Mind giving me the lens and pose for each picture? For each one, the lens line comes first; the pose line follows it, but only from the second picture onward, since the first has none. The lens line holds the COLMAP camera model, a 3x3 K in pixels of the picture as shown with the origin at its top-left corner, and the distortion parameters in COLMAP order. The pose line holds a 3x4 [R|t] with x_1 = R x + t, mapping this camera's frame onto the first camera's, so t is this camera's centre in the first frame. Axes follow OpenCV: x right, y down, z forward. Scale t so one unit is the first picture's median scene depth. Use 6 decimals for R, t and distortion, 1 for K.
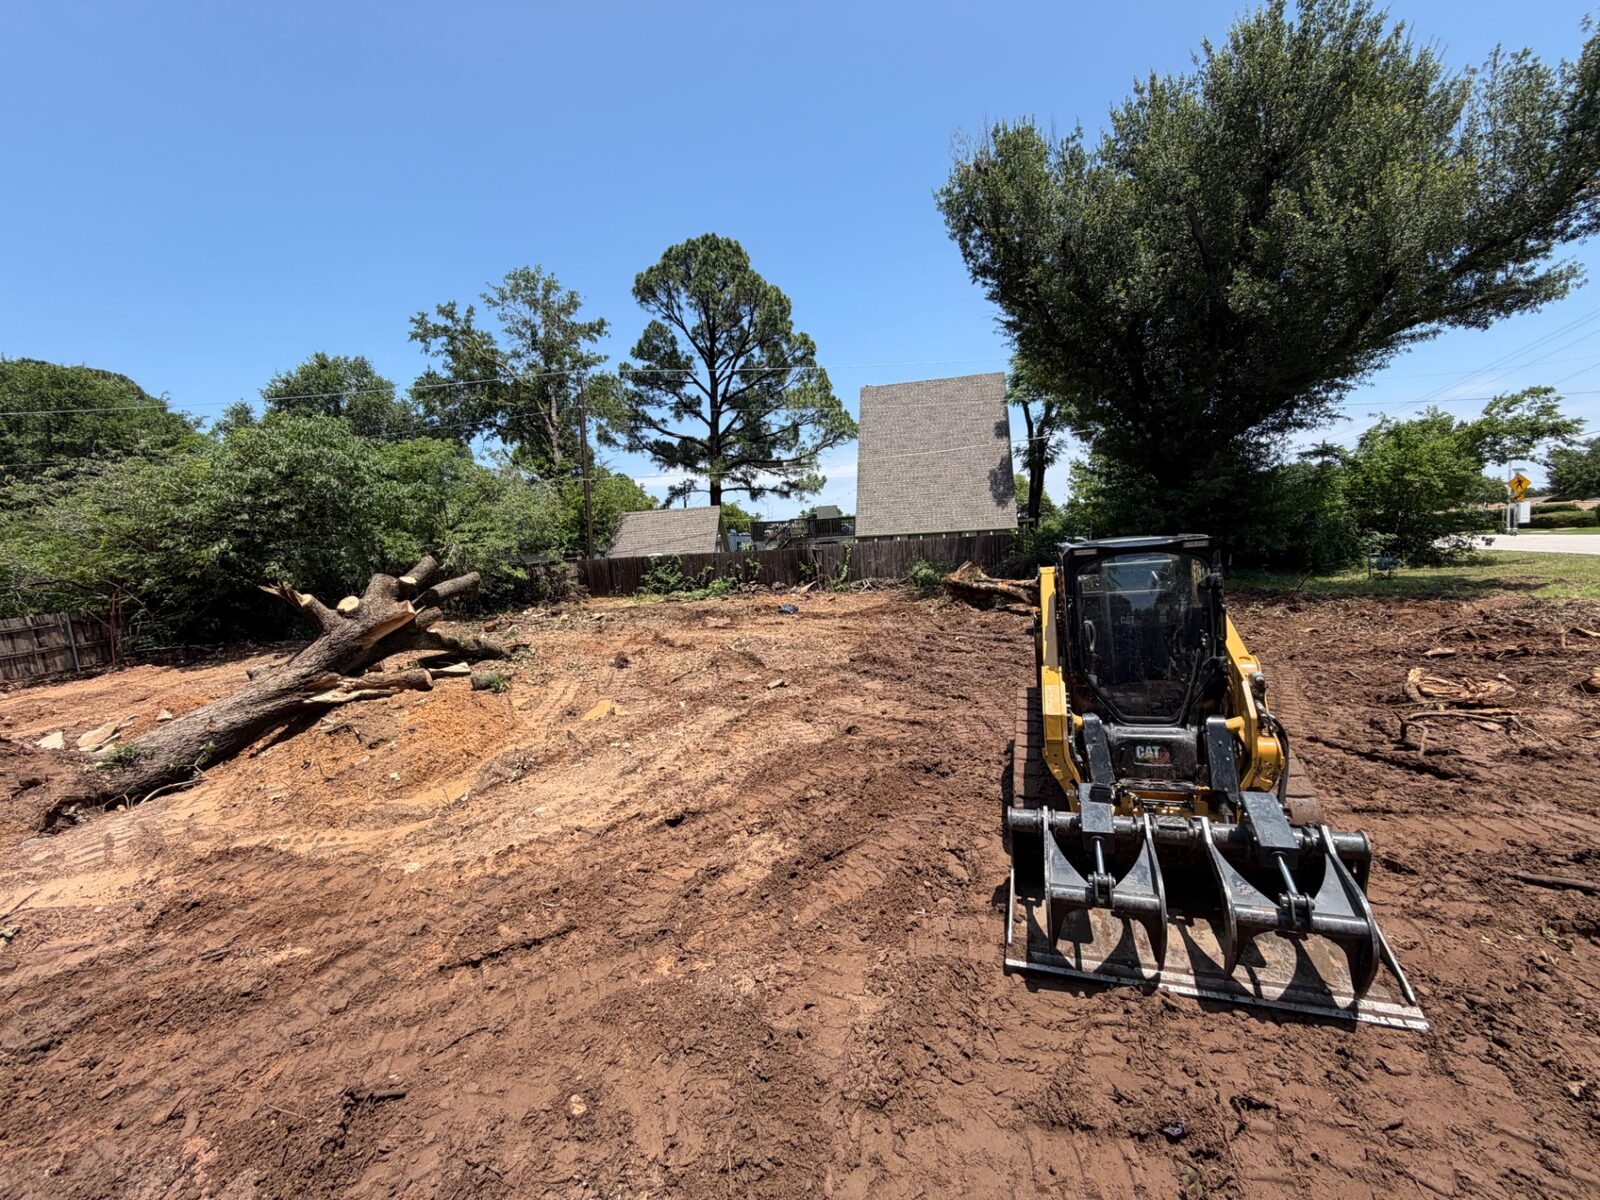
lens RADIAL K [[631.1, 0, 800.5], [0, 631.1, 604.8], [0, 0, 1]] dist [-0.008405, 0.000488]
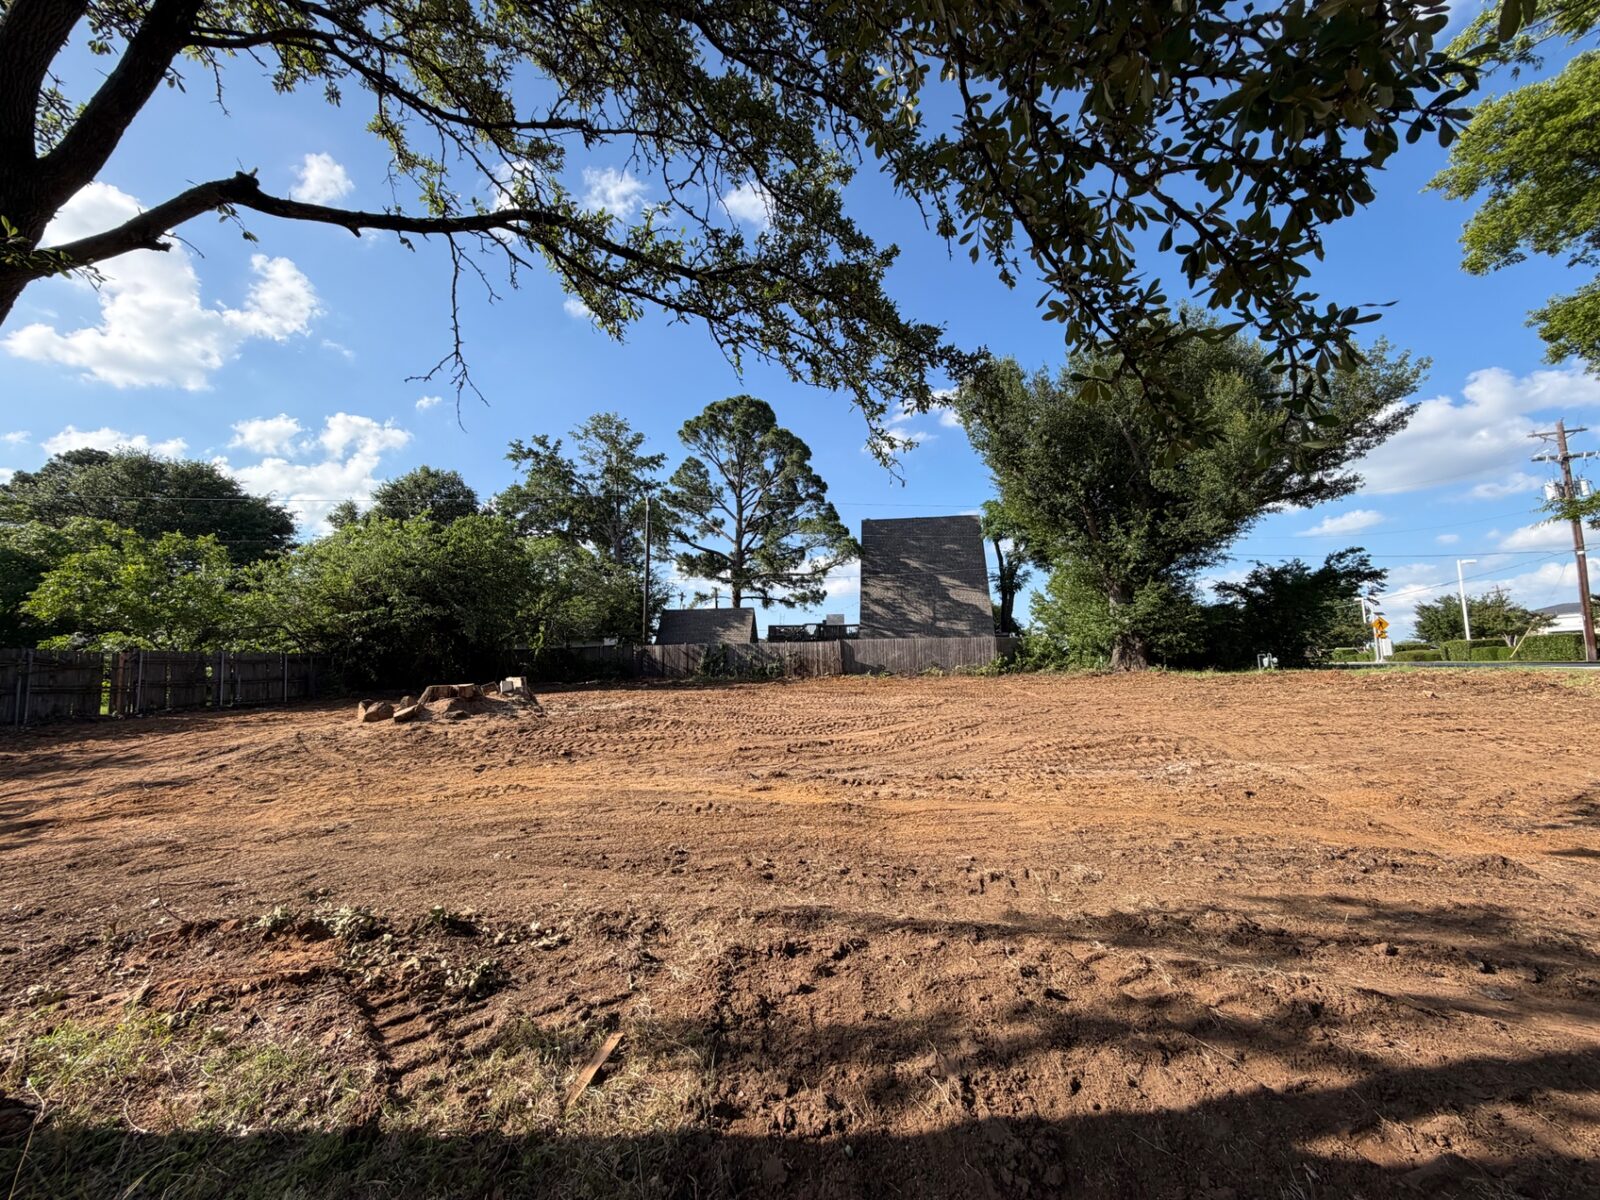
lens RADIAL K [[631.1, 0, 798.9], [0, 631.1, 597.1], [0, 0, 1]] dist [-0.008405, 0.000488]
pose [[0.996145, 0.053175, 0.069771, -0.110882], [-0.037663, 0.977553, -0.207297, 0.060185], [-0.079228, 0.203870, 0.975787, -0.155766]]
